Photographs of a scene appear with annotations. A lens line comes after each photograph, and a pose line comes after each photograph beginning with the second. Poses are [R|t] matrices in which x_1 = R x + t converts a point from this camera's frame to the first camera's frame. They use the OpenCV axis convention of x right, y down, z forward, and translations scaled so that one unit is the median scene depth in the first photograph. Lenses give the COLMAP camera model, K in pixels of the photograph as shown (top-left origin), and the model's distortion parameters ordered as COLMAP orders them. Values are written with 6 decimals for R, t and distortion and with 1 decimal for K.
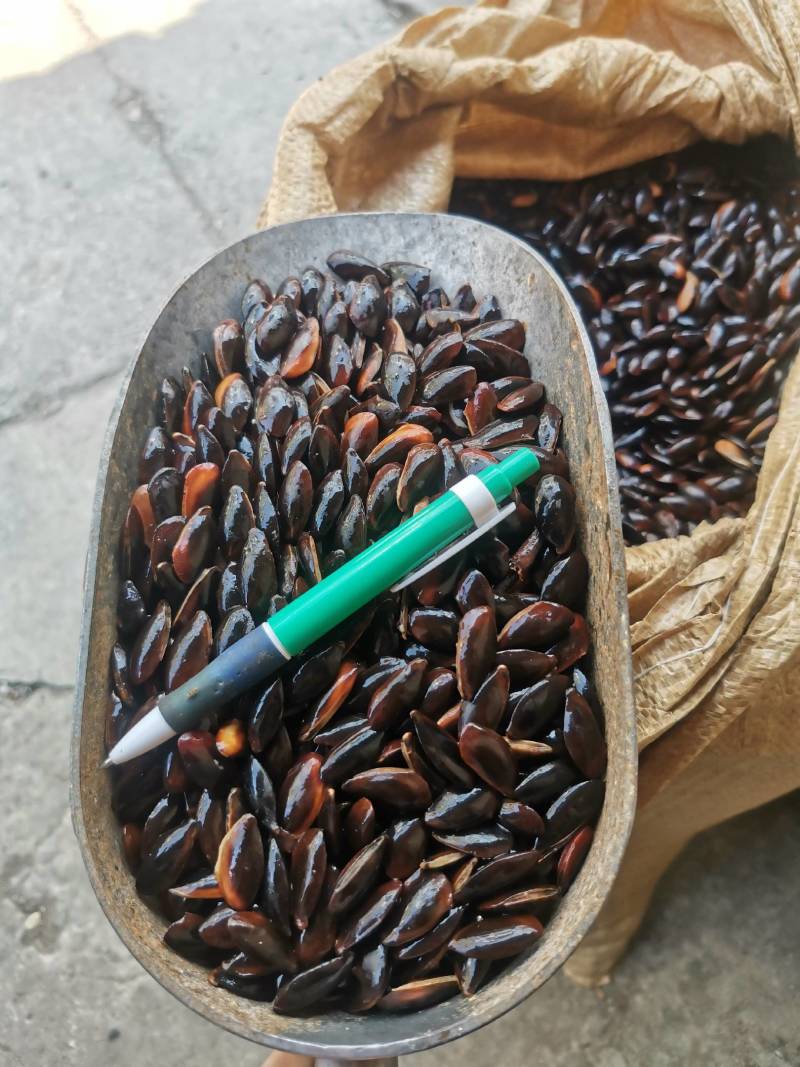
lens RADIAL K [[825.0, 0, 418.3], [0, 825.0, 534.8], [0, 0, 1]] dist [-0.070789, -0.049060]
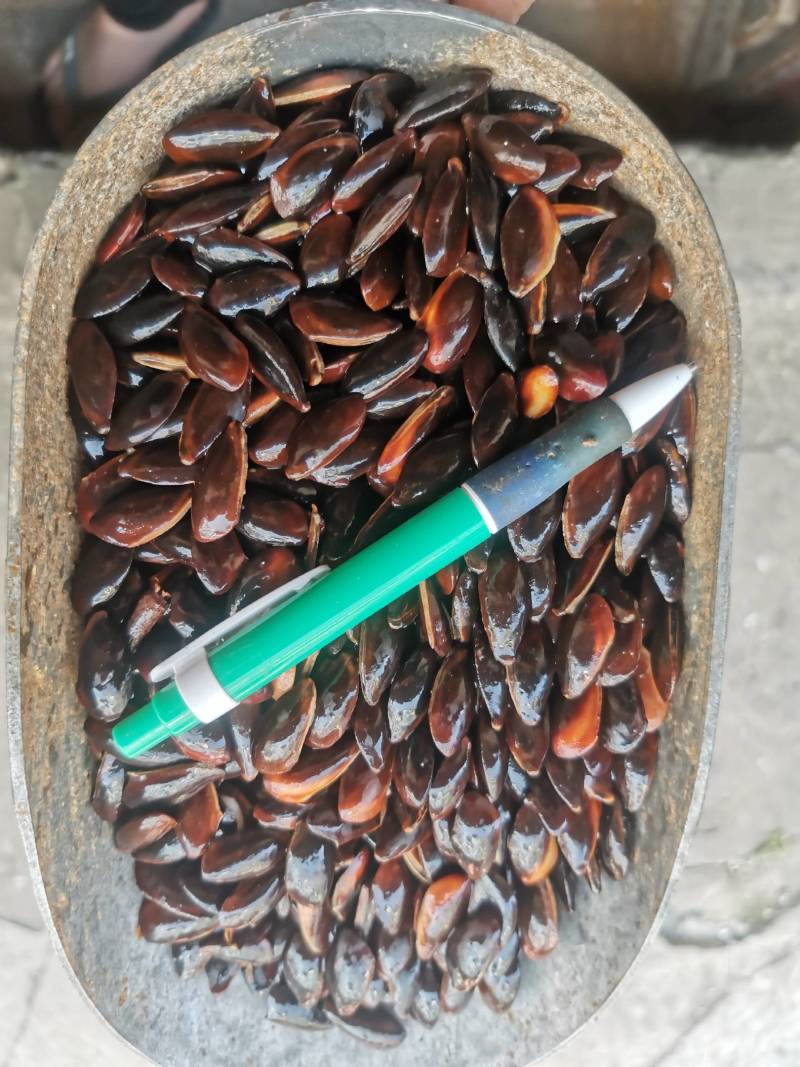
lens RADIAL K [[825.0, 0, 385.1], [0, 825.0, 529.0], [0, 0, 1]] dist [-0.070789, -0.049060]
pose [[-0.998057, -0.052097, -0.034173, -0.057643], [0.043308, -0.974400, 0.220608, -0.059535], [-0.044791, 0.218700, 0.974764, 0.251699]]
